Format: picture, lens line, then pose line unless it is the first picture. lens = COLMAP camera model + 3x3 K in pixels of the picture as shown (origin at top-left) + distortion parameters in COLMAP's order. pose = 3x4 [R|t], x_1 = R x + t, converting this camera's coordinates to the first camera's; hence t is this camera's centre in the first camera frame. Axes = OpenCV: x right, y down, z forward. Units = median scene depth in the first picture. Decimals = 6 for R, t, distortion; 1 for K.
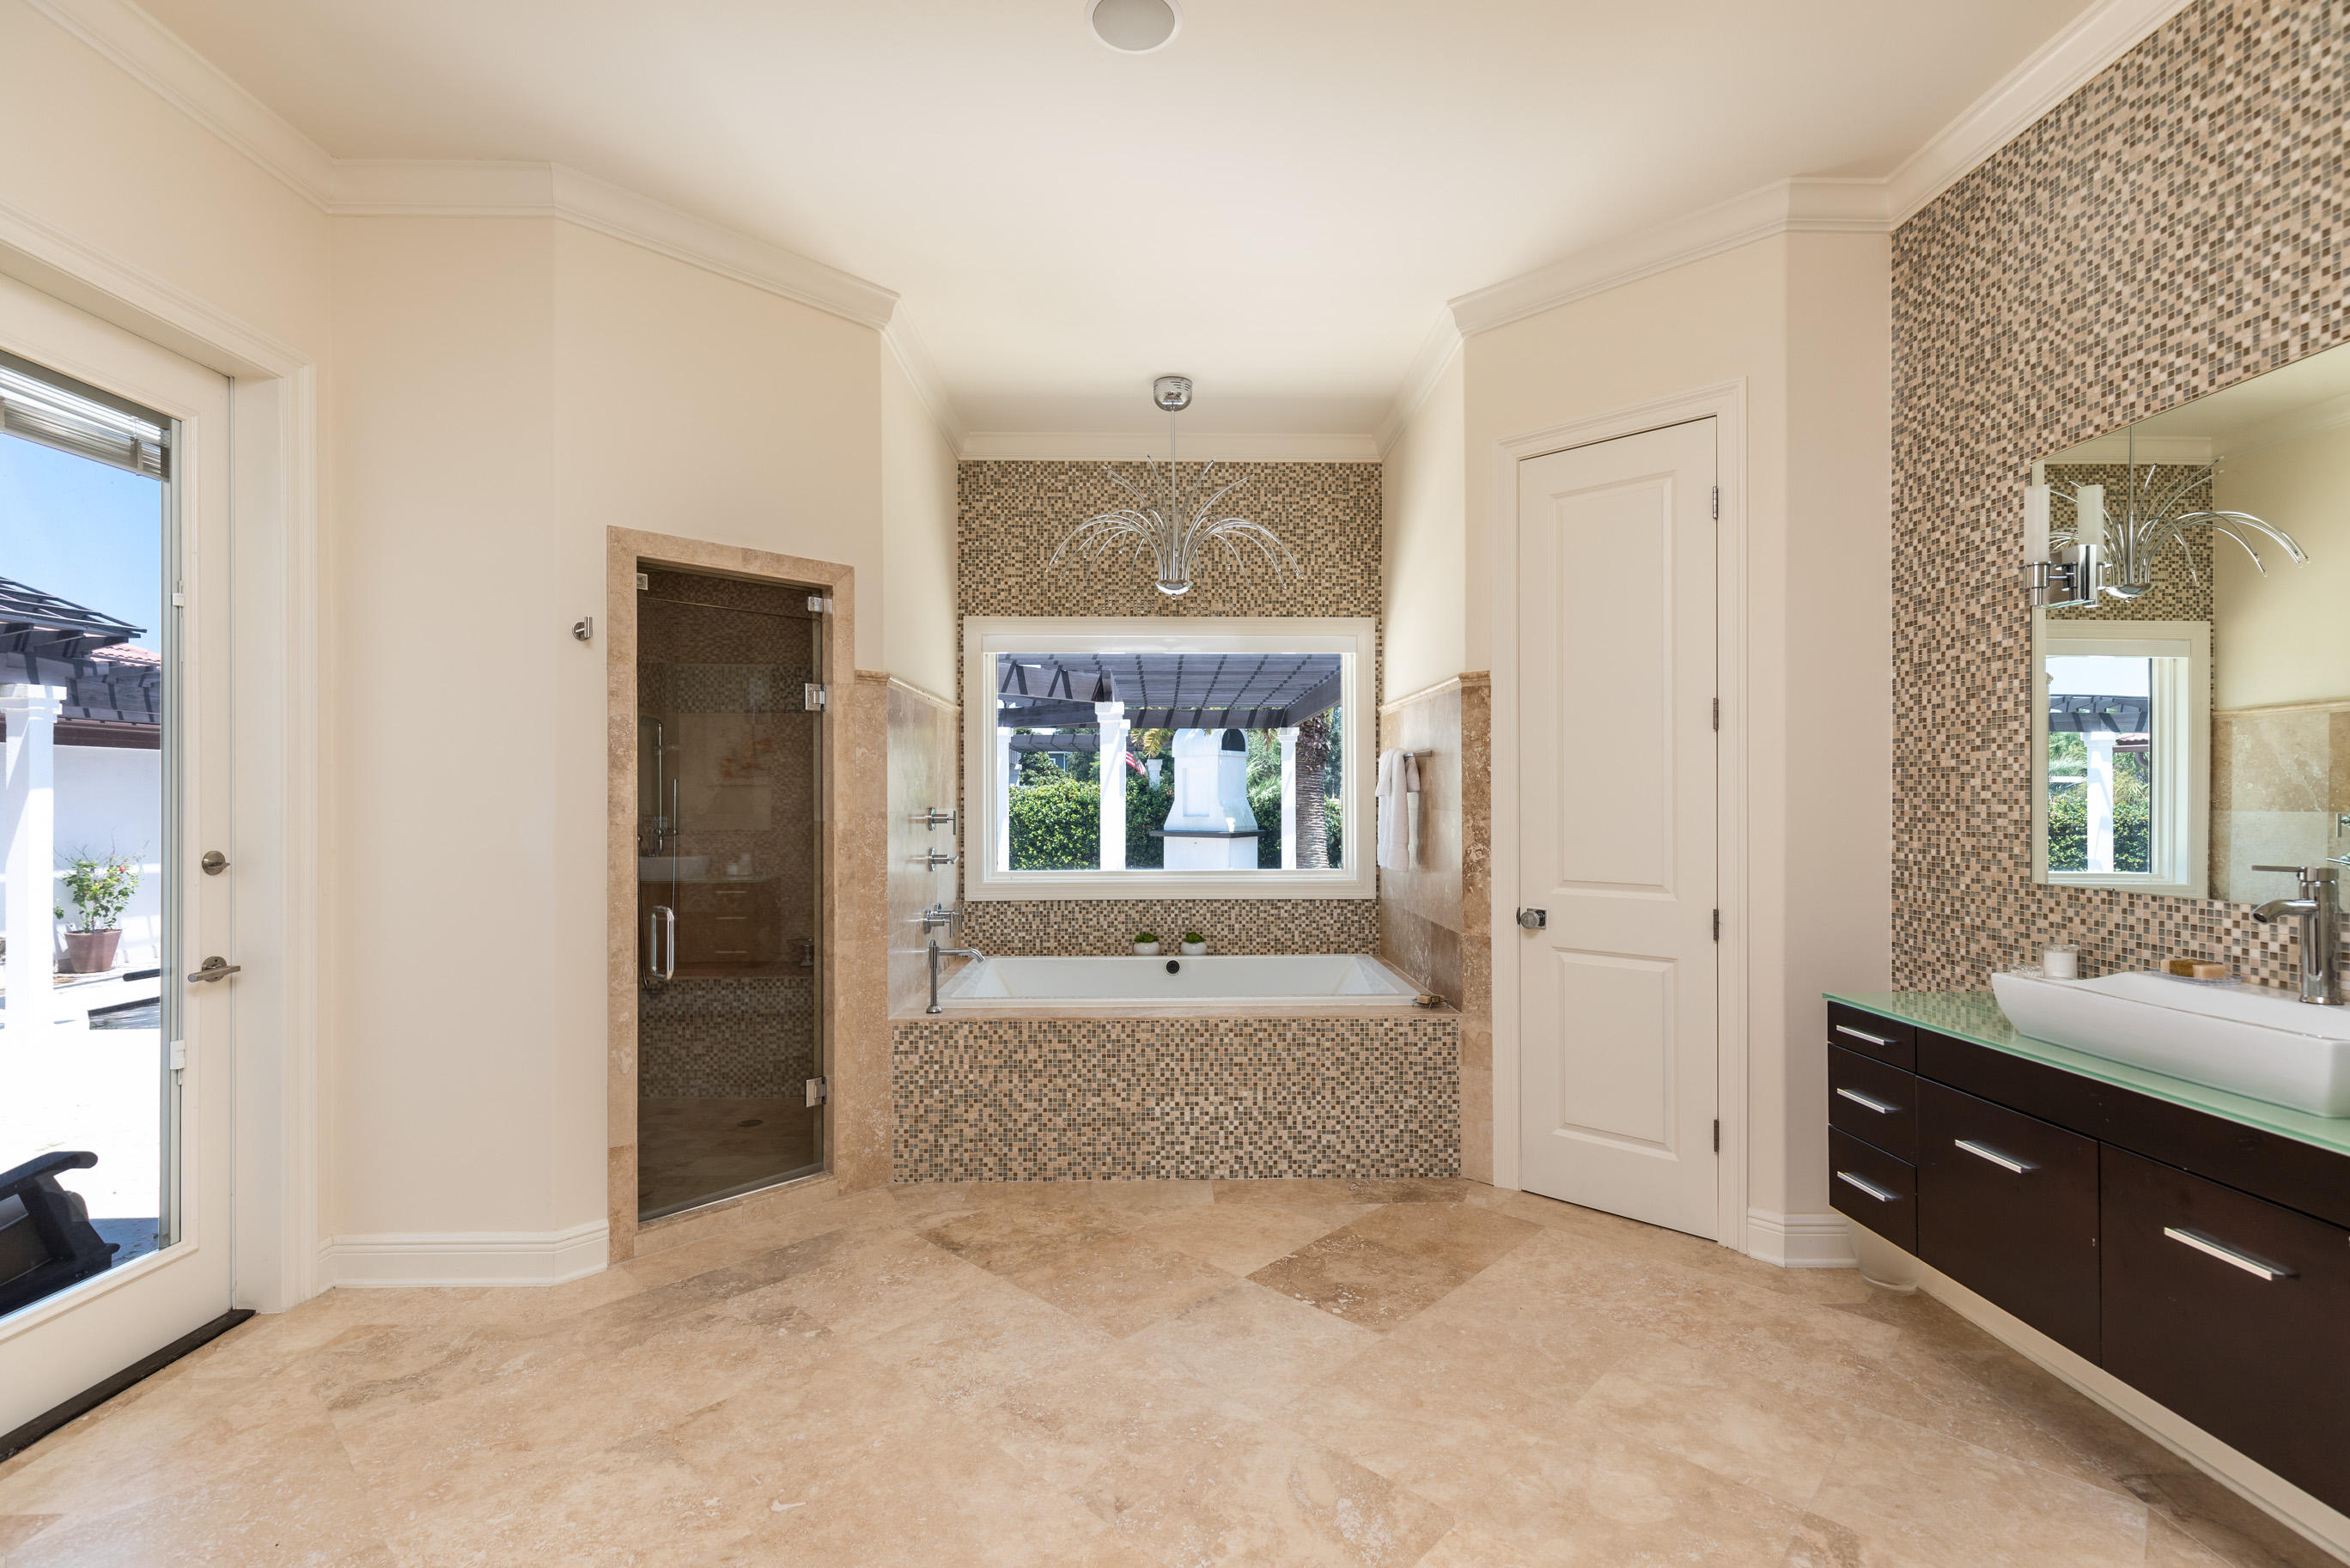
lens RADIAL K [[1067.3, 0, 1177.6], [0, 1067.3, 794.5], [0, 0, 1]] dist [0.011481, -0.000831]
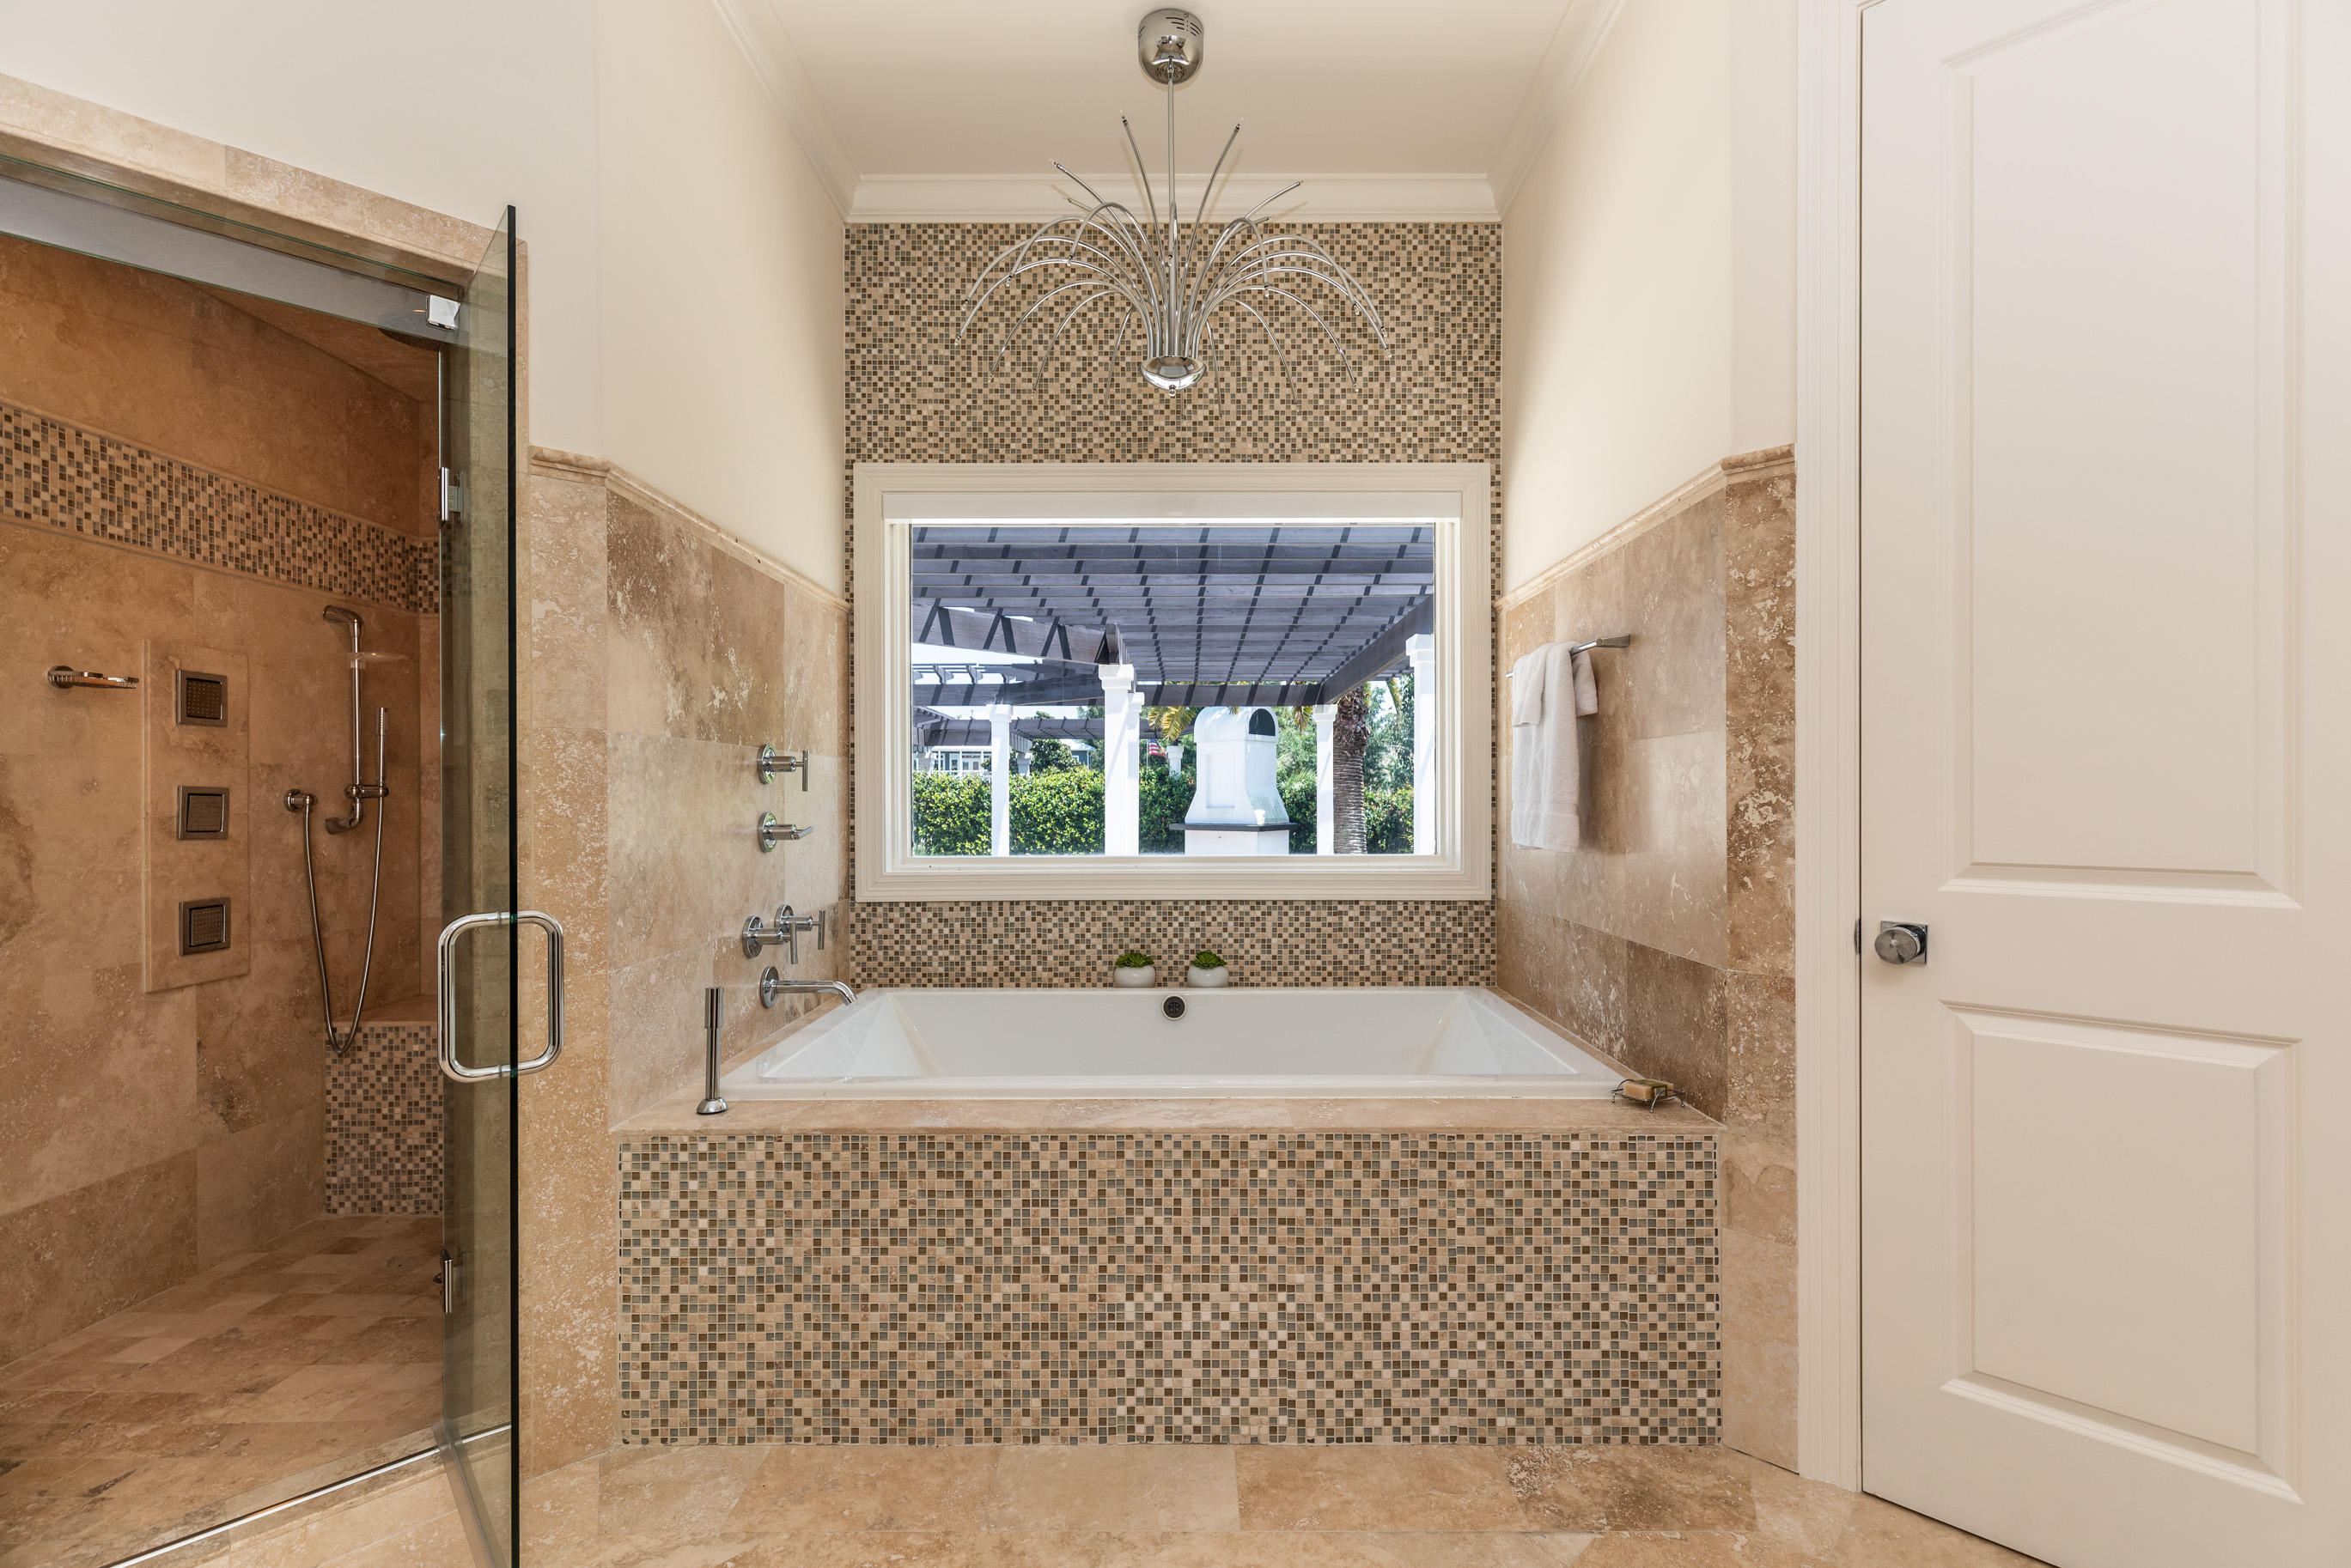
lens RADIAL K [[1067.8, 0, 1176.4], [0, 1067.8, 794.1], [0, 0, 1]] dist [0.011481, -0.000831]
pose [[0.999655, 0.000113, -0.026266, 0.017126], [-0.000130, 1.000000, -0.000653, 0.046655], [0.026266, 0.000656, 0.999655, 0.478224]]
